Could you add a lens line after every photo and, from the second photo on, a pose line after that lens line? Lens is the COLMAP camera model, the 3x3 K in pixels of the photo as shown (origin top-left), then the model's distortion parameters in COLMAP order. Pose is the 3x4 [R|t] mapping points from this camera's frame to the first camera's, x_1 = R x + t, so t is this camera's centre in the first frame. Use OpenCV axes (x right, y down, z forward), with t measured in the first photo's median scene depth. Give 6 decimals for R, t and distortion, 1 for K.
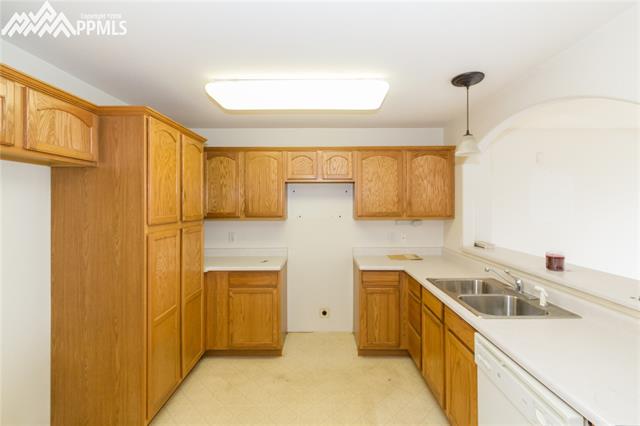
lens RADIAL K [[294.0, 0, 321.3], [0, 294.0, 203.8], [0, 0, 1]] dist [0.000658, -0.000539]
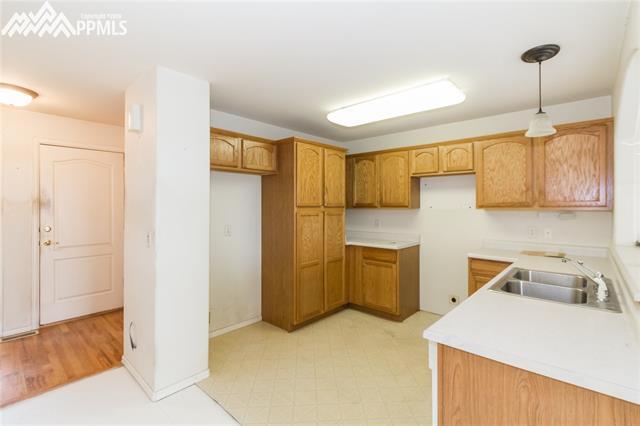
lens RADIAL K [[294.0, 0, 321.3], [0, 294.0, 203.8], [0, 0, 1]] dist [0.000658, -0.000539]
pose [[0.747134, 0.000448, -0.664673, 0.423163], [-0.001554, 0.999998, -0.001073, 0.038724], [0.664671, 0.001834, 0.747134, -0.111531]]
